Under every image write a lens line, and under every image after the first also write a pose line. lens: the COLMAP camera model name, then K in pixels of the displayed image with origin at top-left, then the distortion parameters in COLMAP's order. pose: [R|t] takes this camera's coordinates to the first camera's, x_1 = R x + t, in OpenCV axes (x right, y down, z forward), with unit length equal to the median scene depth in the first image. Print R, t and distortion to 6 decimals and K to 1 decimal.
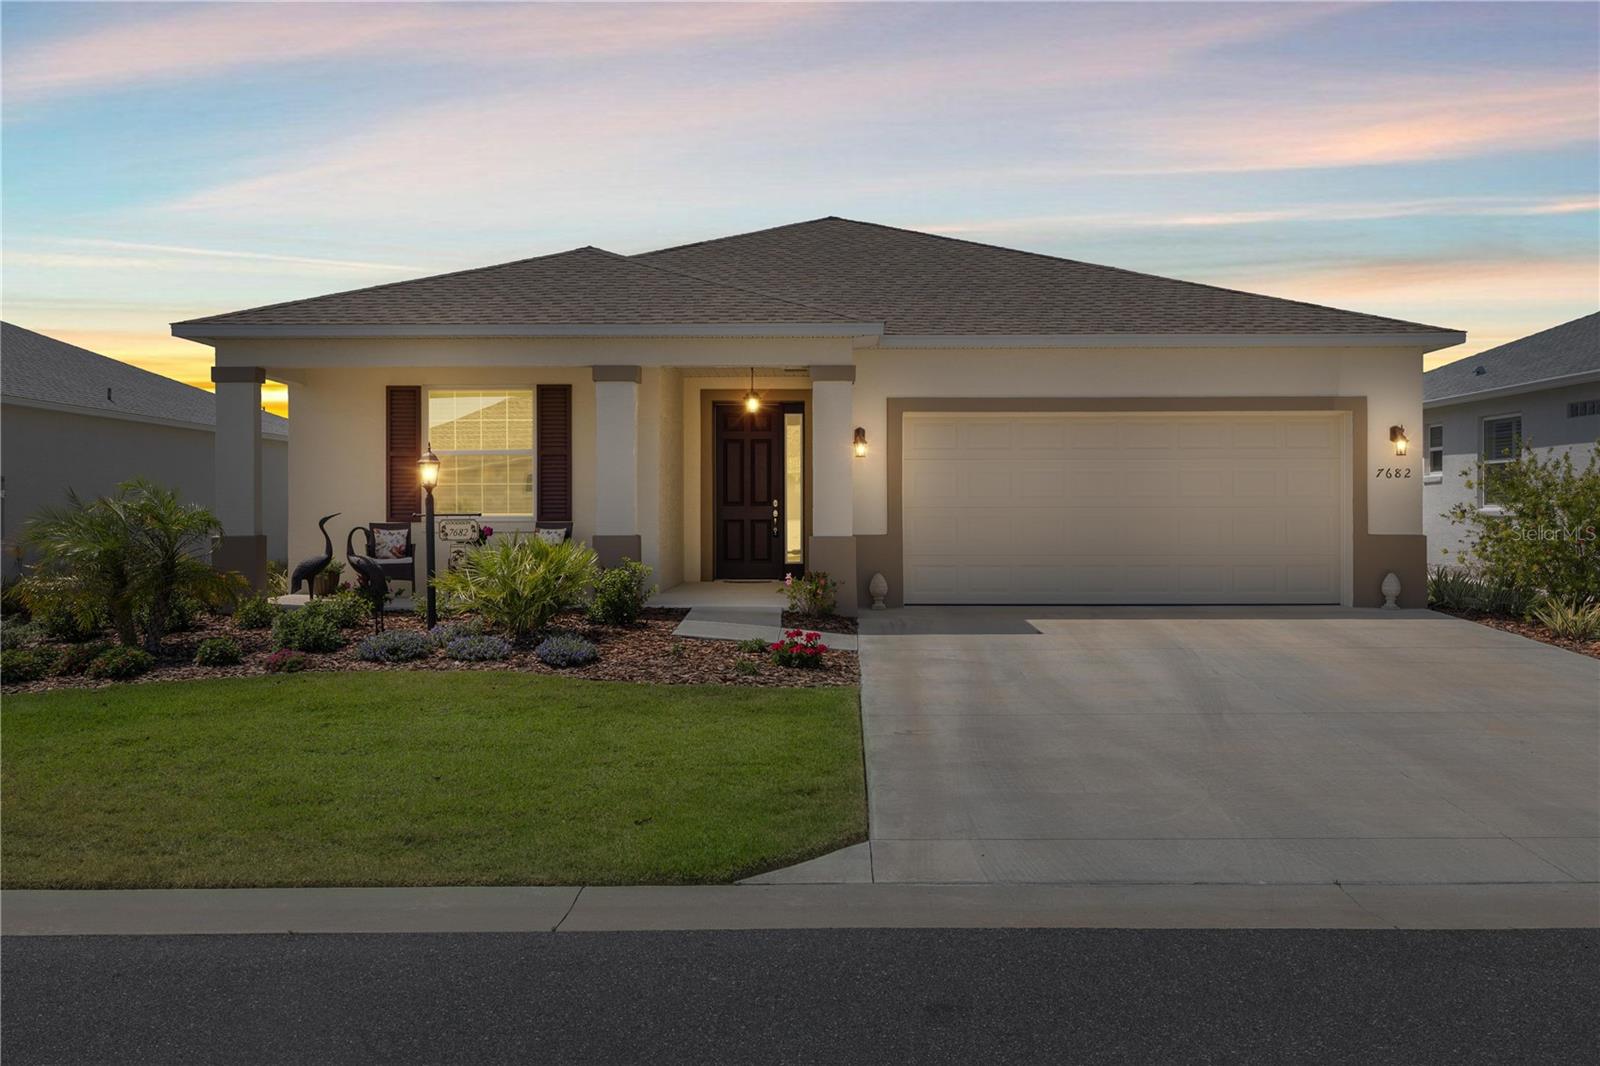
lens RADIAL K [[1298.3, 0, 800.1], [0, 1298.3, 527.9], [0, 0, 1]] dist [-0.003924, -0.000069]
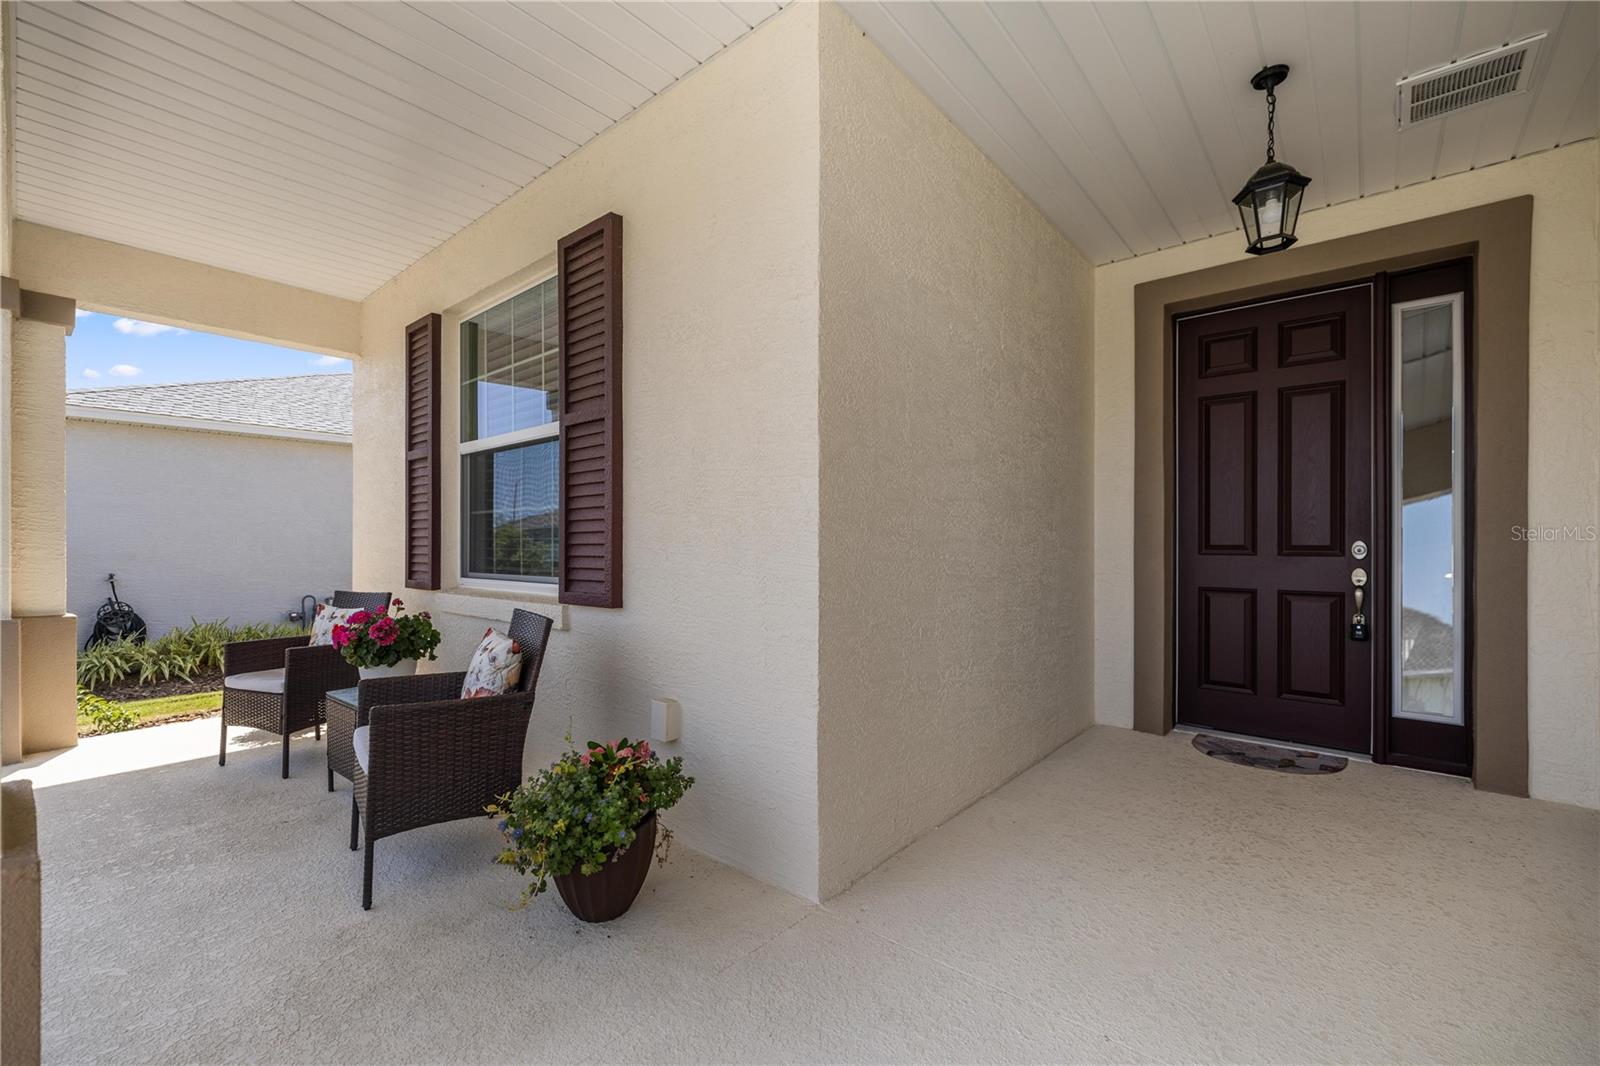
lens RADIAL K [[666.5, 0, 795.5], [0, 666.5, 536.6], [0, 0, 1]] dist [0.003682, 0.000328]
pose [[0.790938, 0.002244, -0.611892, -0.029677], [-0.011972, 0.999859, -0.011809, -0.018676], [0.611779, 0.016665, 0.790853, 0.745119]]
